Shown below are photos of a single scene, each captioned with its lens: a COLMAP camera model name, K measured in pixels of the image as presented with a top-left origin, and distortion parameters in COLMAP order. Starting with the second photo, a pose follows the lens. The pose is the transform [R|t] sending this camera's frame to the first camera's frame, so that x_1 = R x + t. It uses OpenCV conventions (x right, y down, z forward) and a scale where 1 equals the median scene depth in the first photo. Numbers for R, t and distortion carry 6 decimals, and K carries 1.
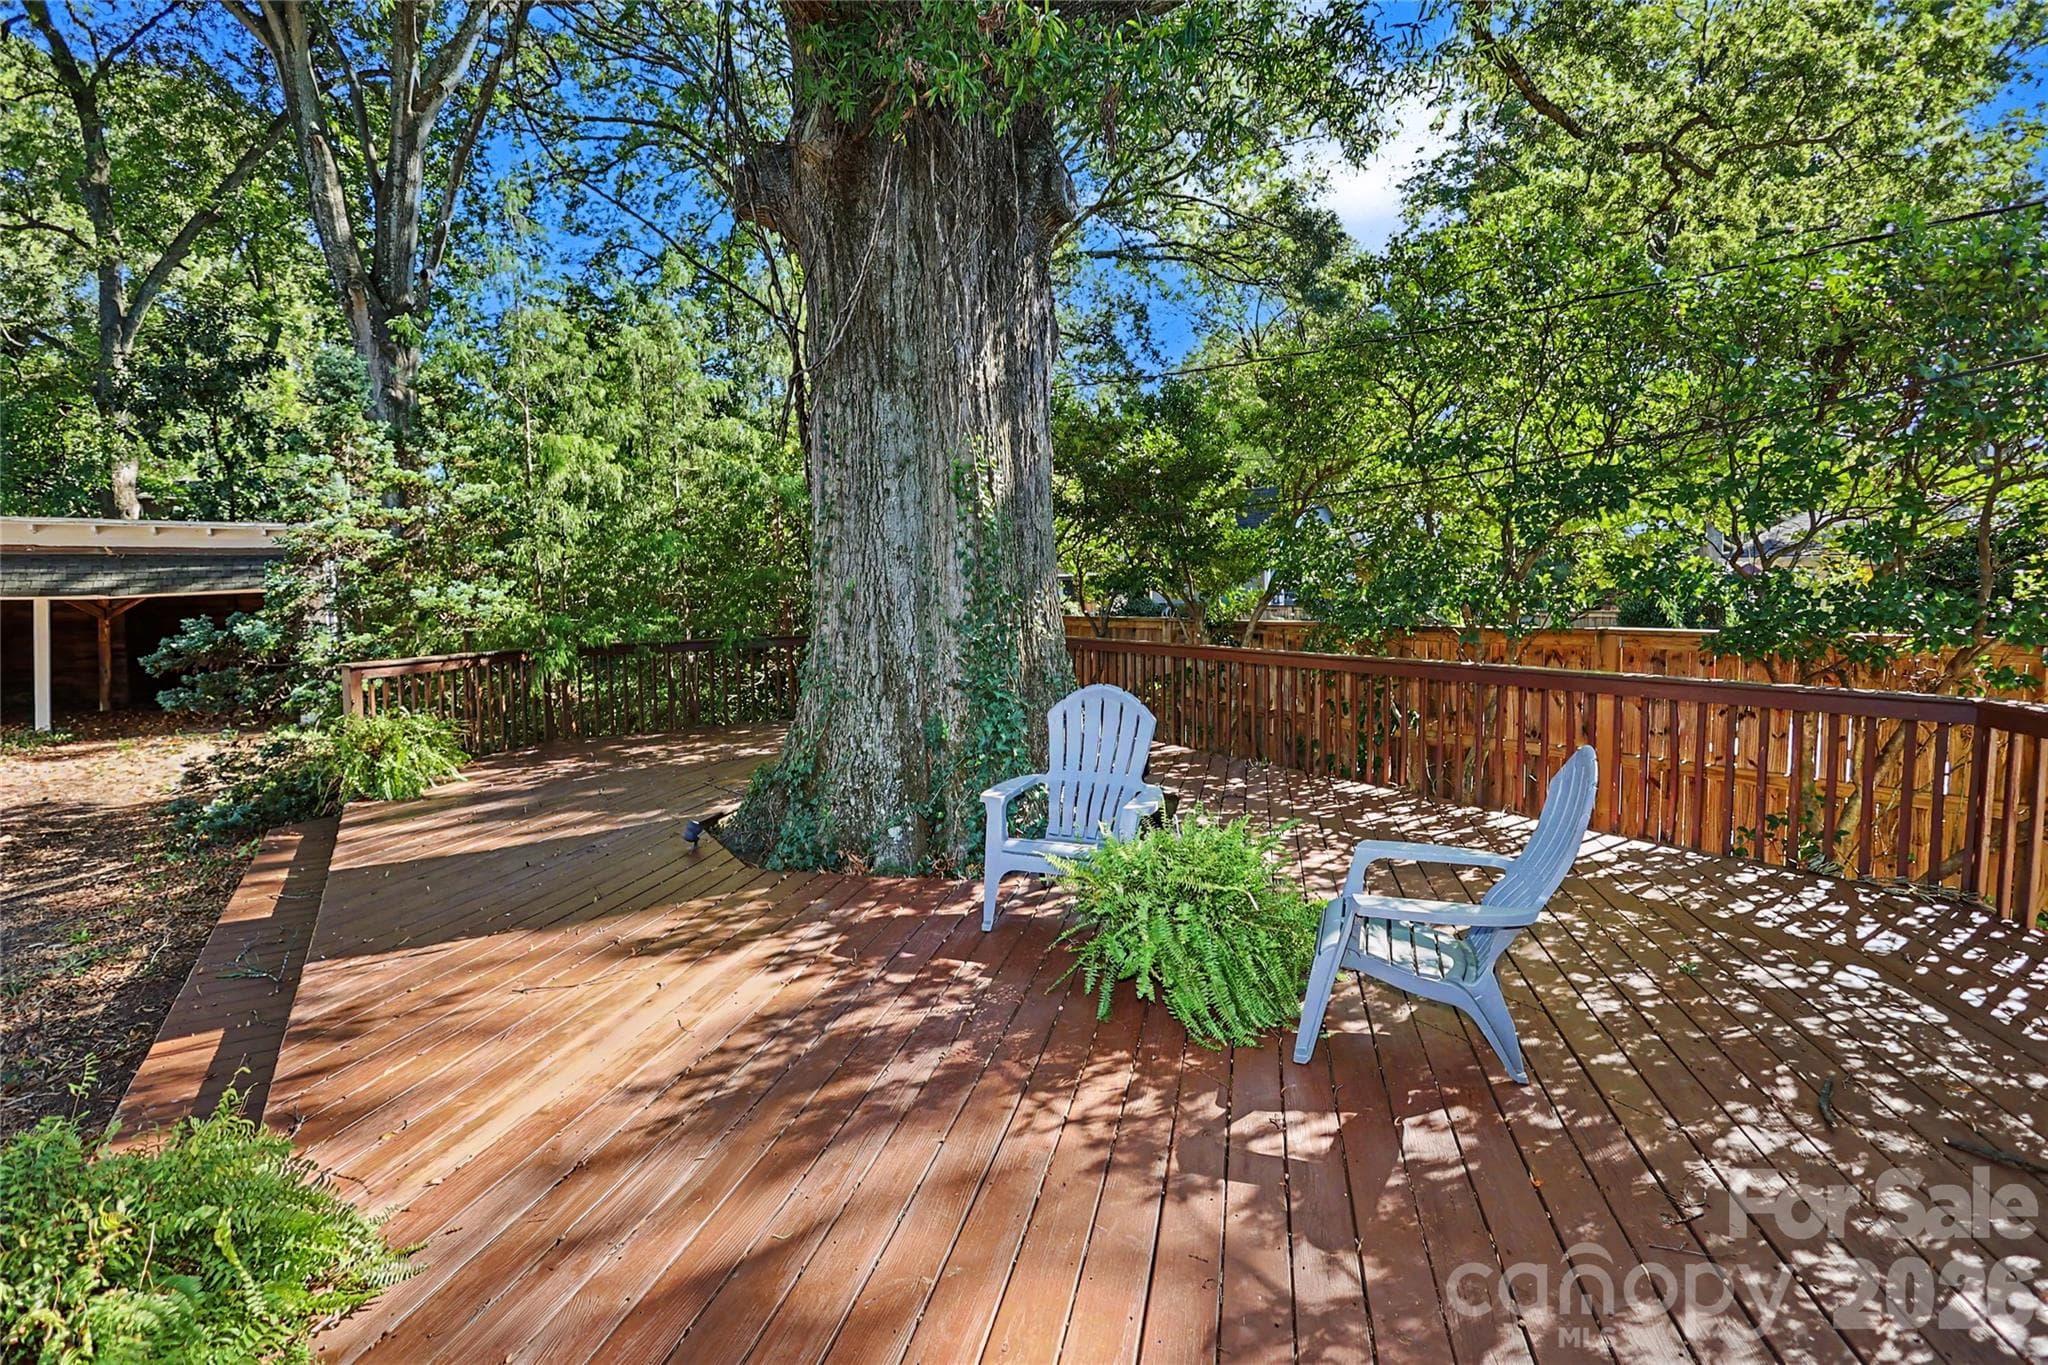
lens RADIAL K [[997.5, 0, 1032.5], [0, 997.5, 675.4], [0, 0, 1]] dist [0.000908, -0.000861]
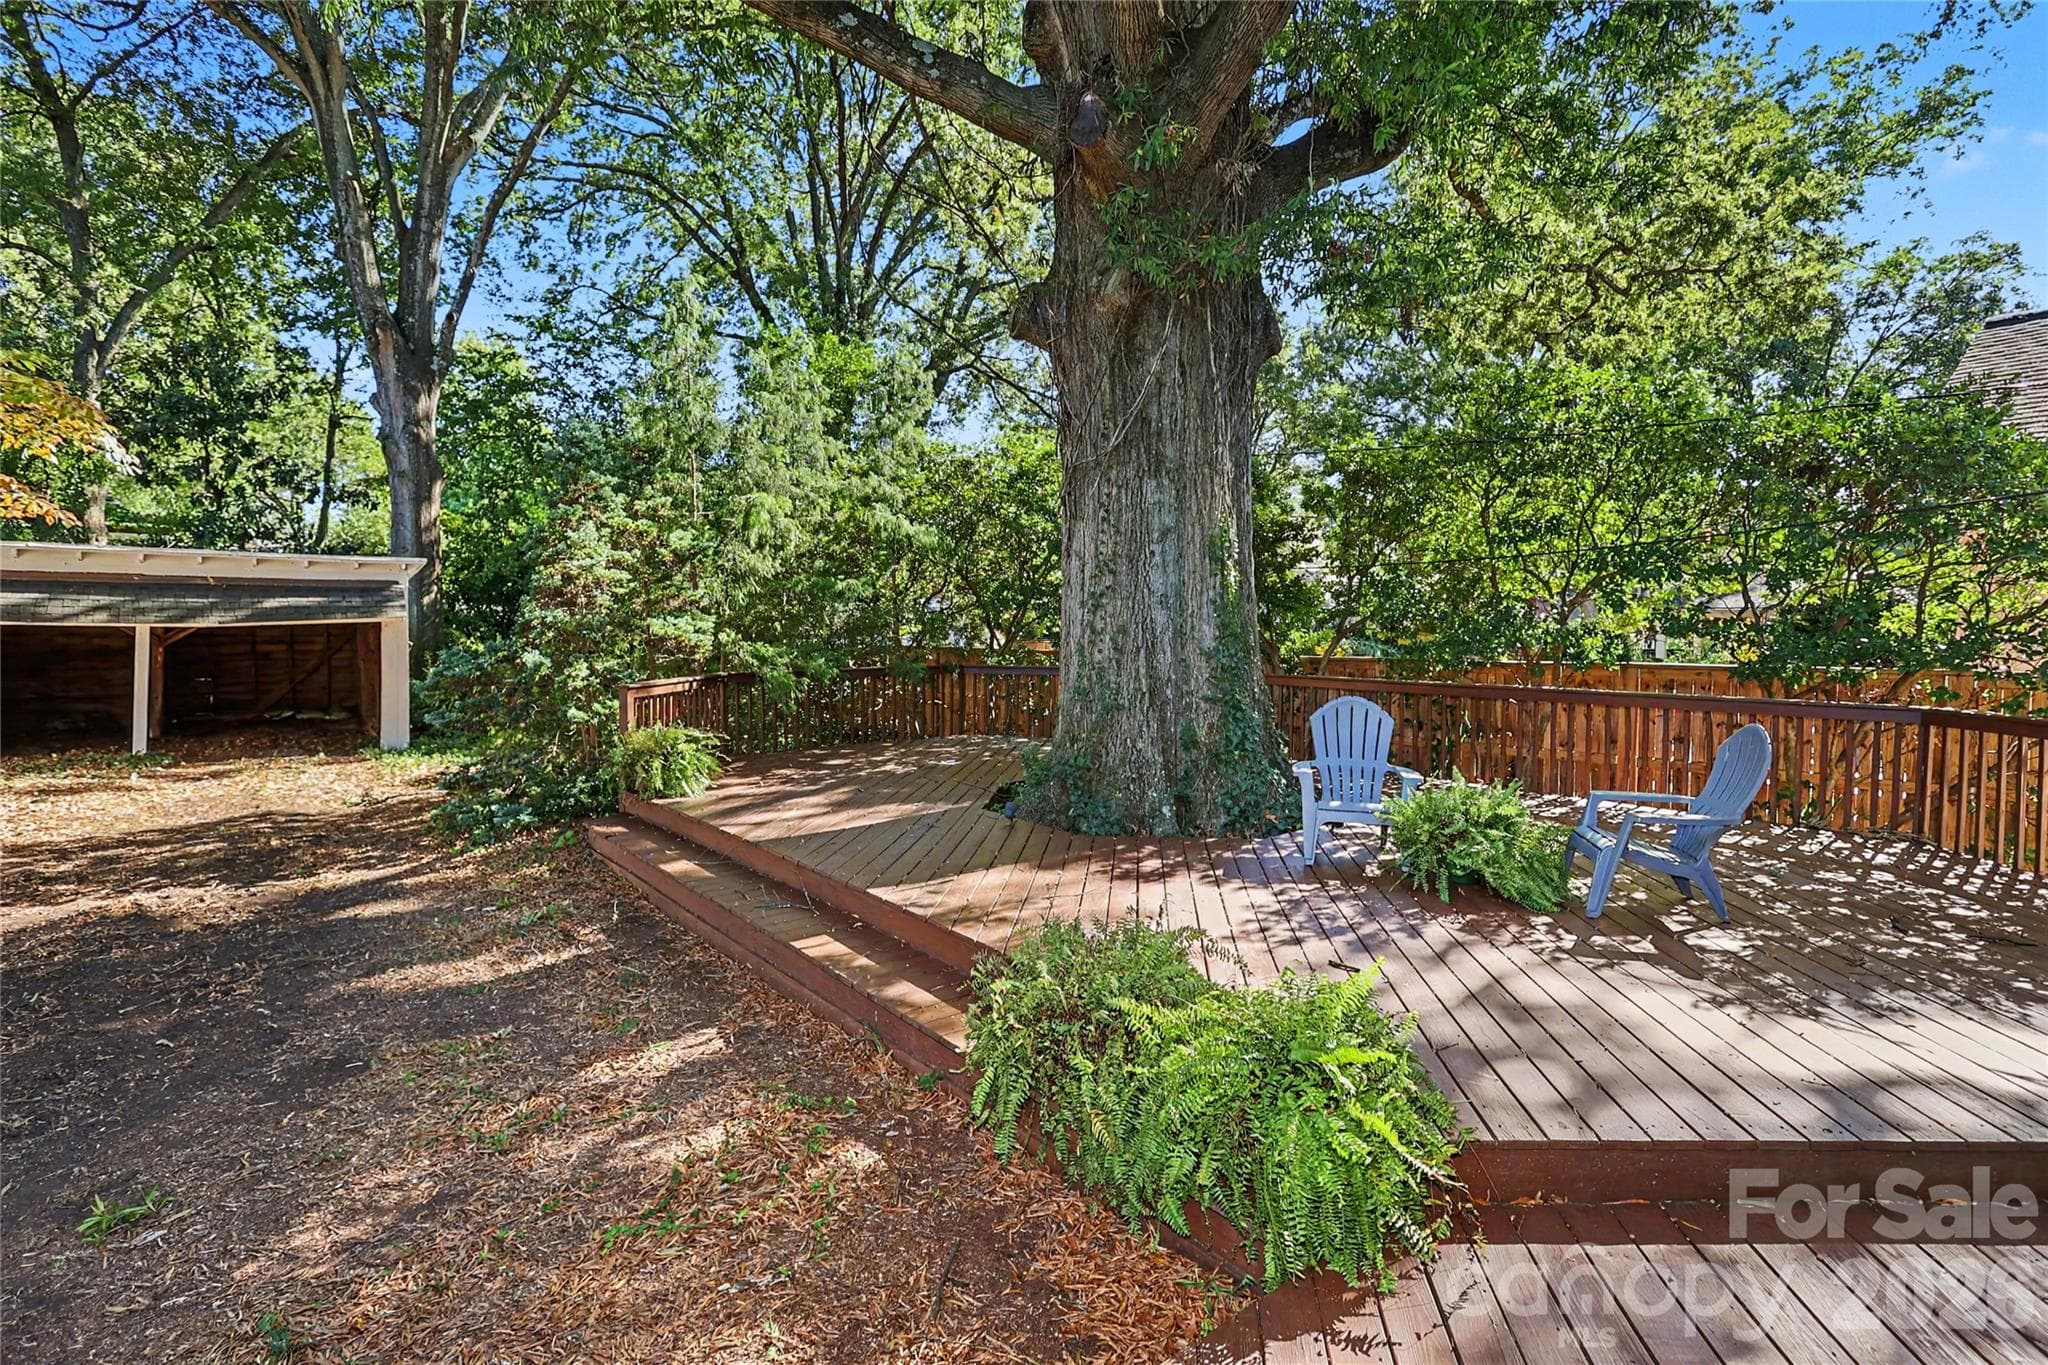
lens RADIAL K [[997.5, 0, 1014.1], [0, 997.5, 689.5], [0, 0, 1]] dist [0.000908, -0.000861]
pose [[0.994264, 0.004667, 0.106854, -0.470569], [-0.002181, 0.999724, -0.023373, 0.028228], [-0.106934, 0.023006, 0.994000, -0.292751]]
